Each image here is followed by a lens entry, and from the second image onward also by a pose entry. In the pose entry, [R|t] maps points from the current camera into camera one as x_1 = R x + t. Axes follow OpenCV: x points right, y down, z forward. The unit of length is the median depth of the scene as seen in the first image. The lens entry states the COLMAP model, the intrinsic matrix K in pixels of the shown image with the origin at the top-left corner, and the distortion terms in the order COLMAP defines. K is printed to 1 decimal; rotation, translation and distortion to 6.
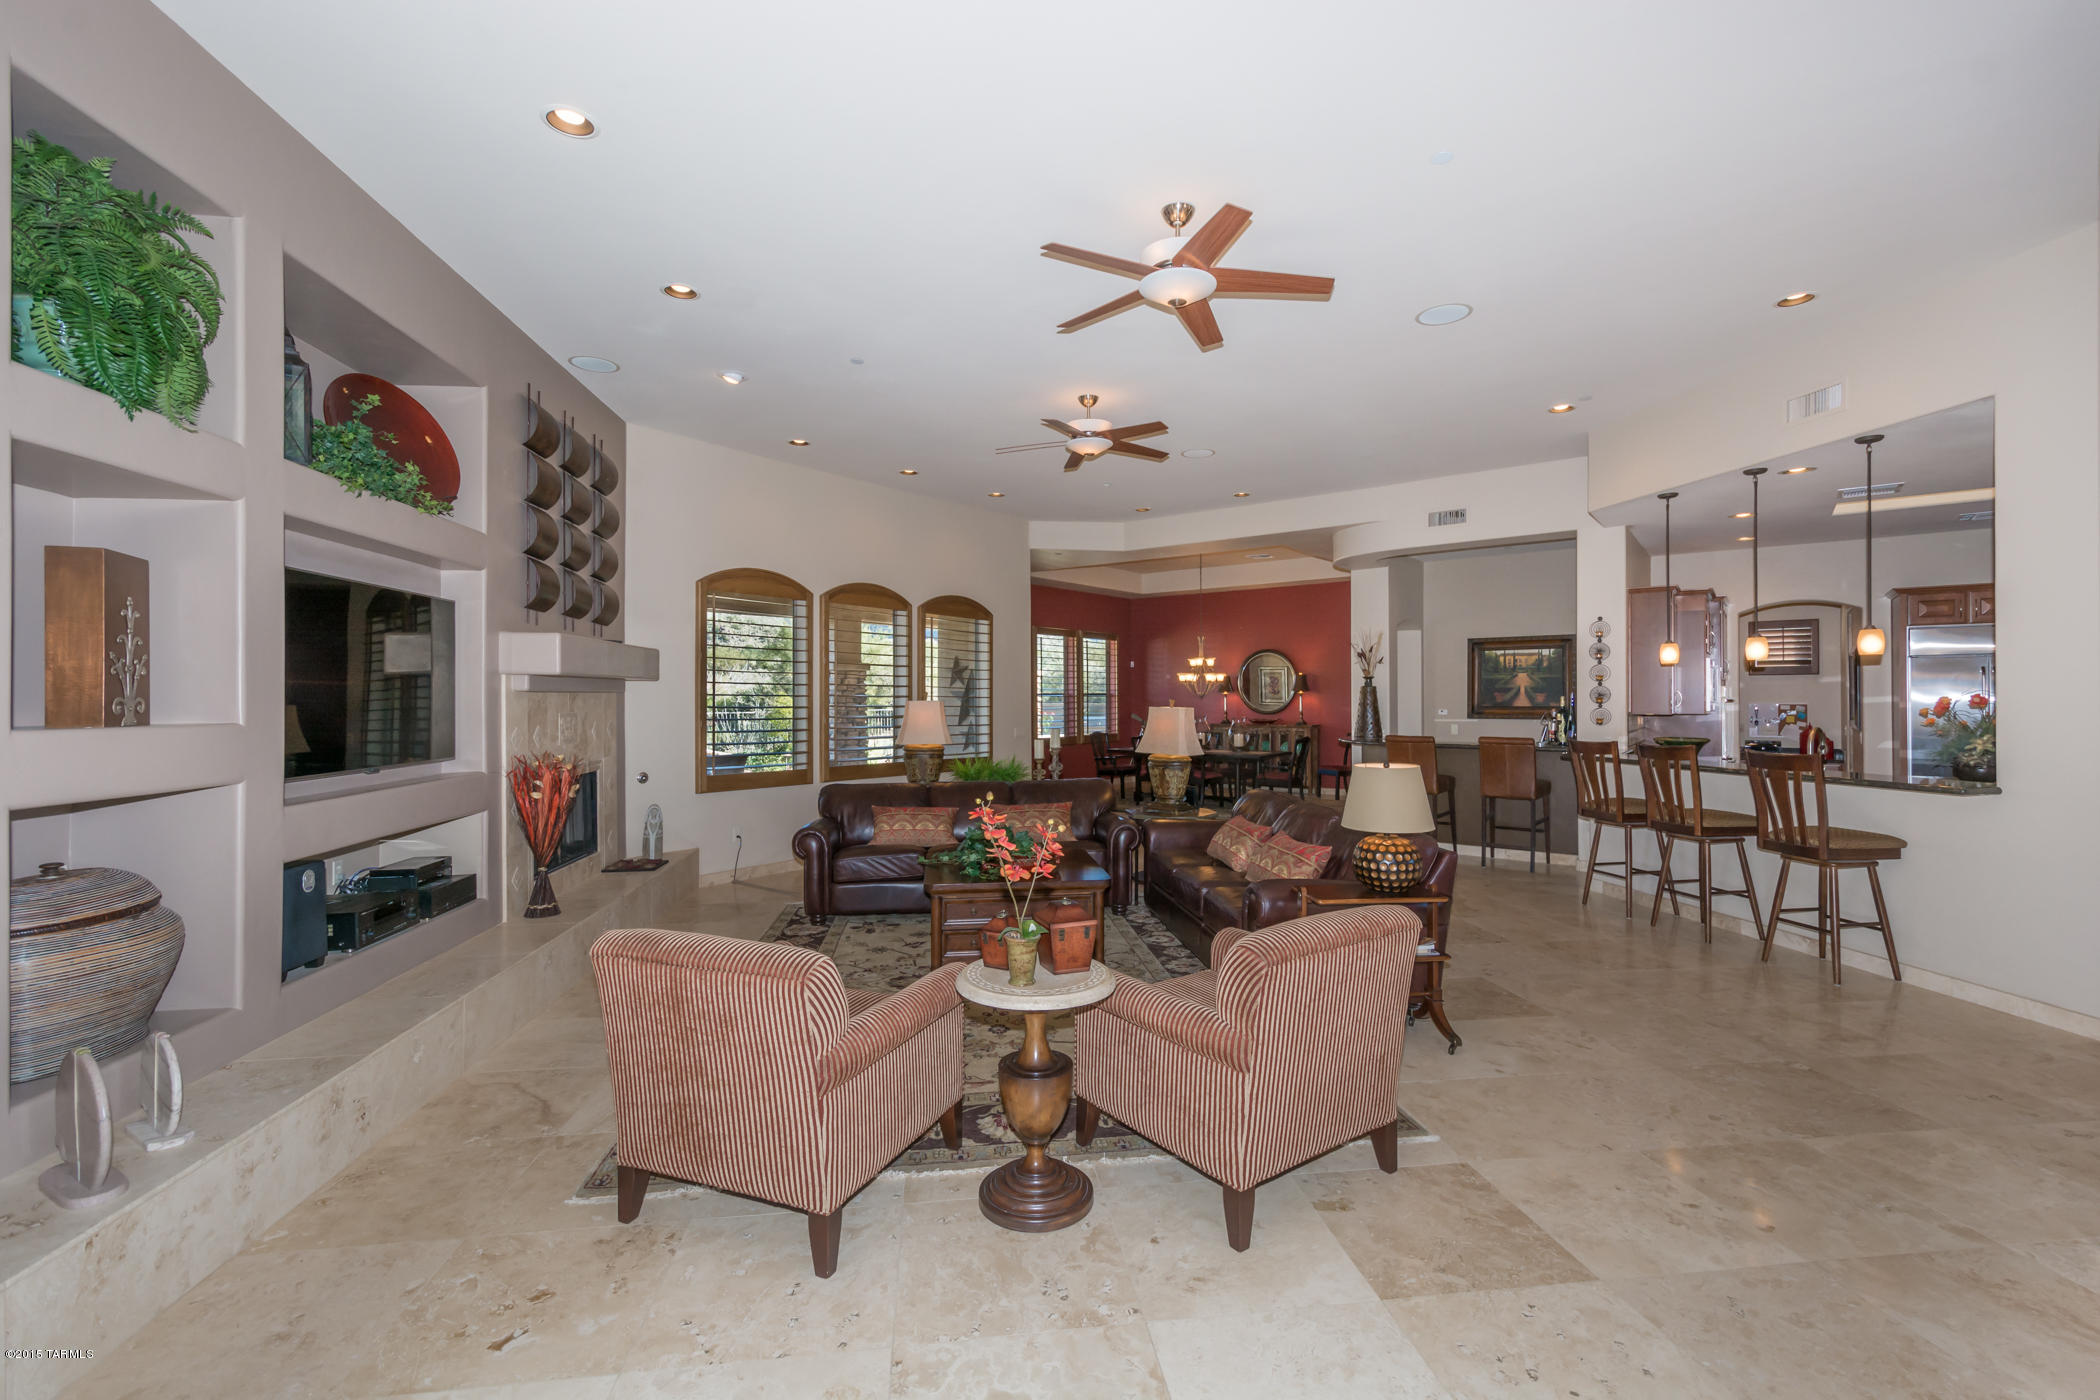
lens RADIAL K [[892.8, 0, 1050.0], [0, 892.8, 700.0], [0, 0, 1]] dist [0.000871, -0.000037]
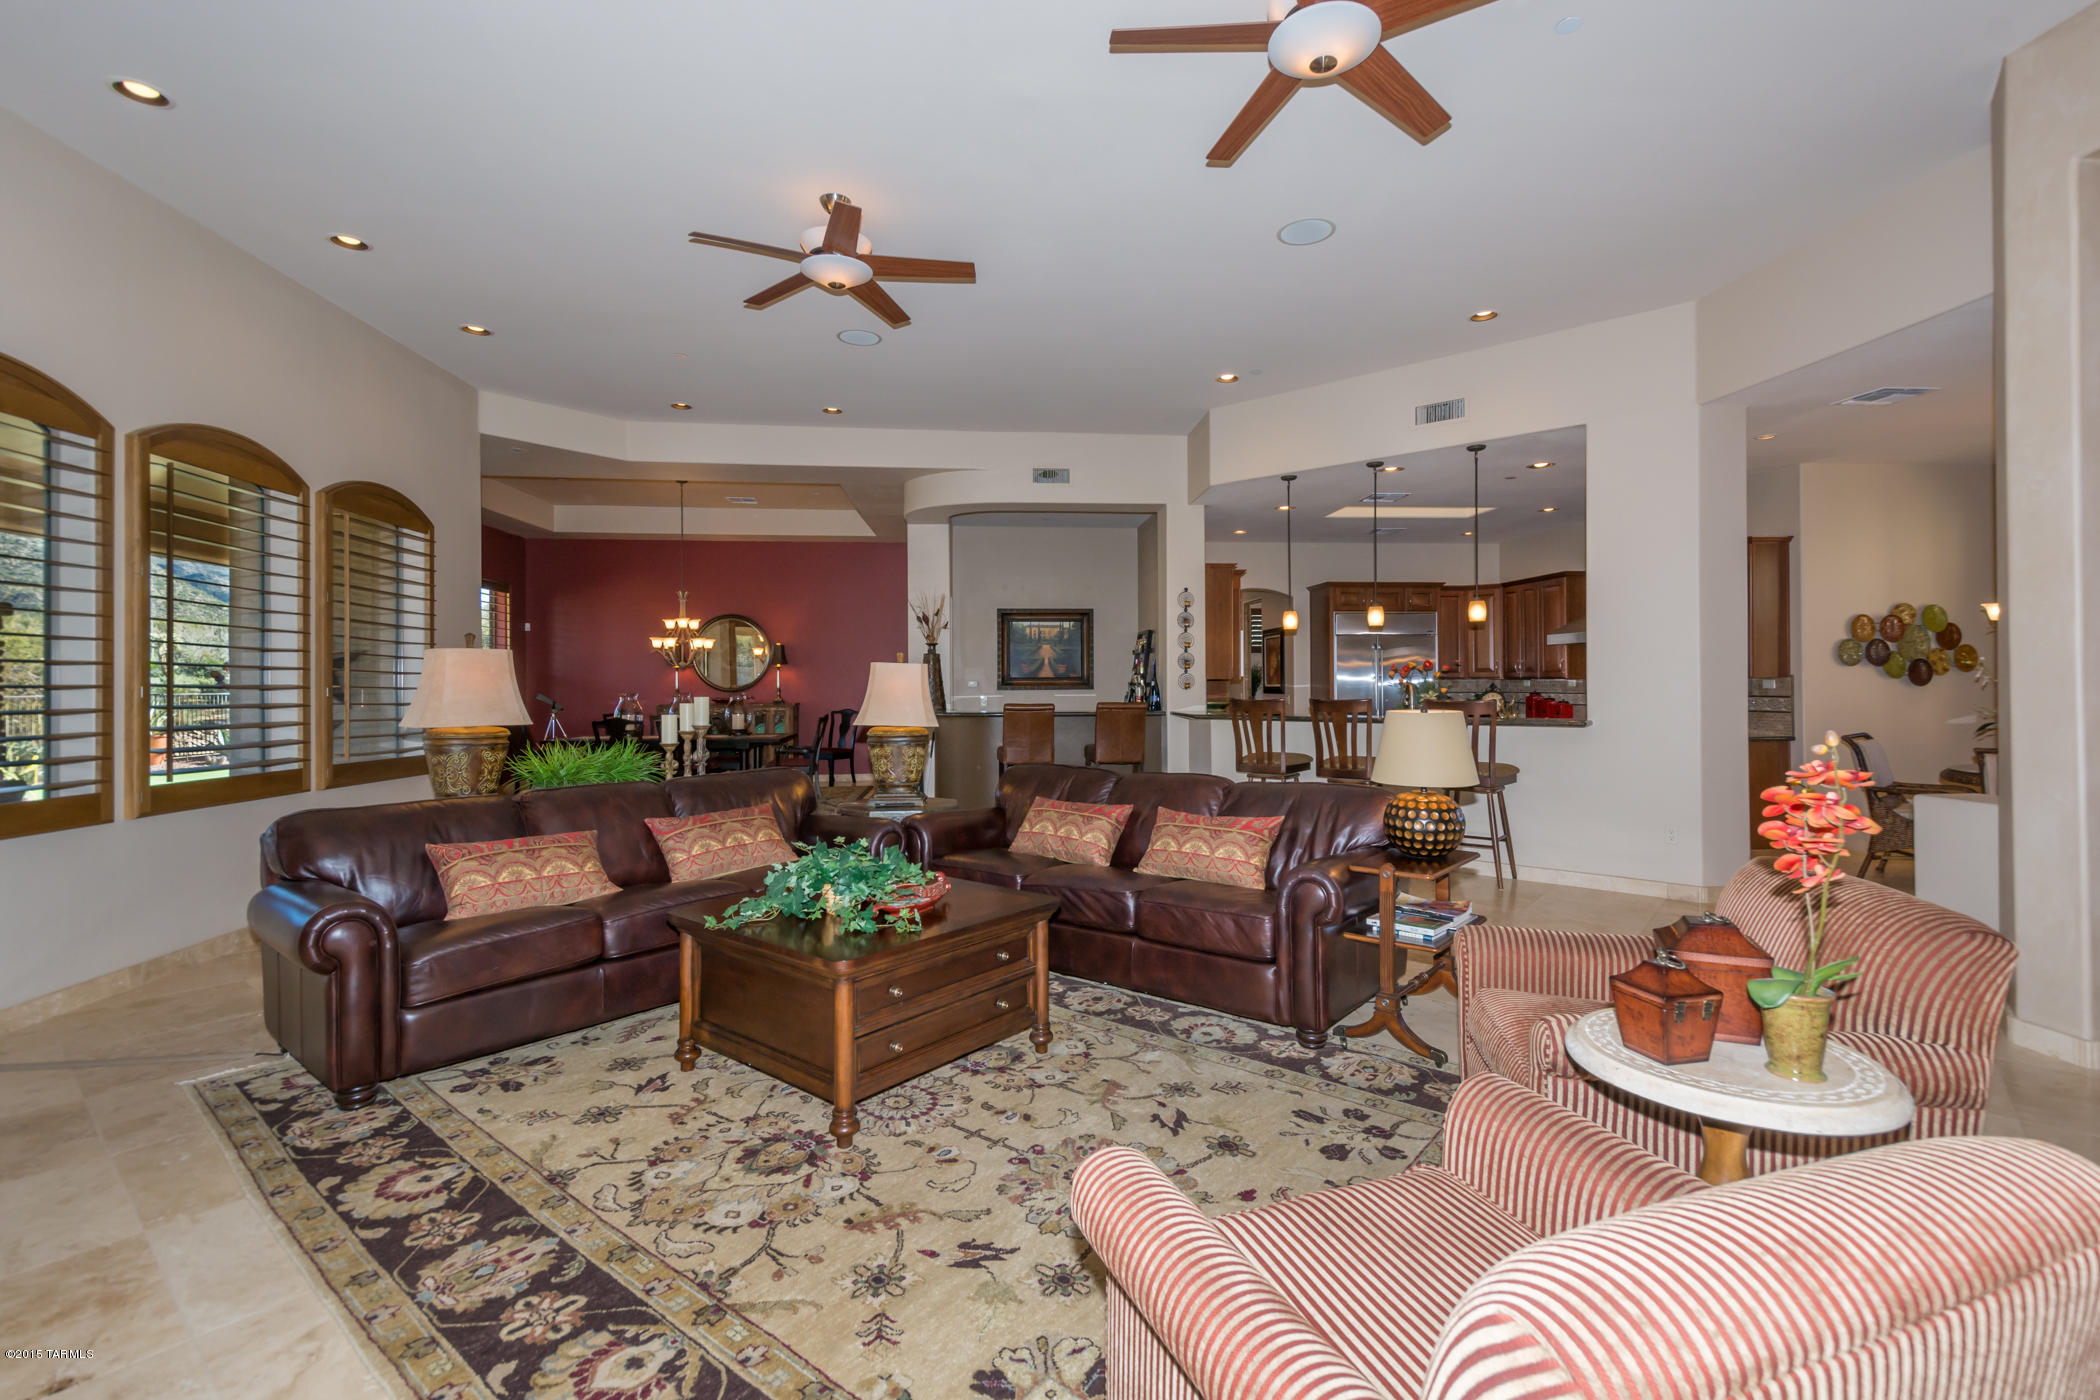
lens RADIAL K [[923.8, 0, 1054.6], [0, 923.8, 681.7], [0, 0, 1]] dist [0.025160, 0.000204]
pose [[0.726091, 0.000323, 0.687599, -0.237189], [0.004530, 0.999976, -0.005253, 0.022107], [-0.687584, 0.006929, 0.726072, 0.274999]]
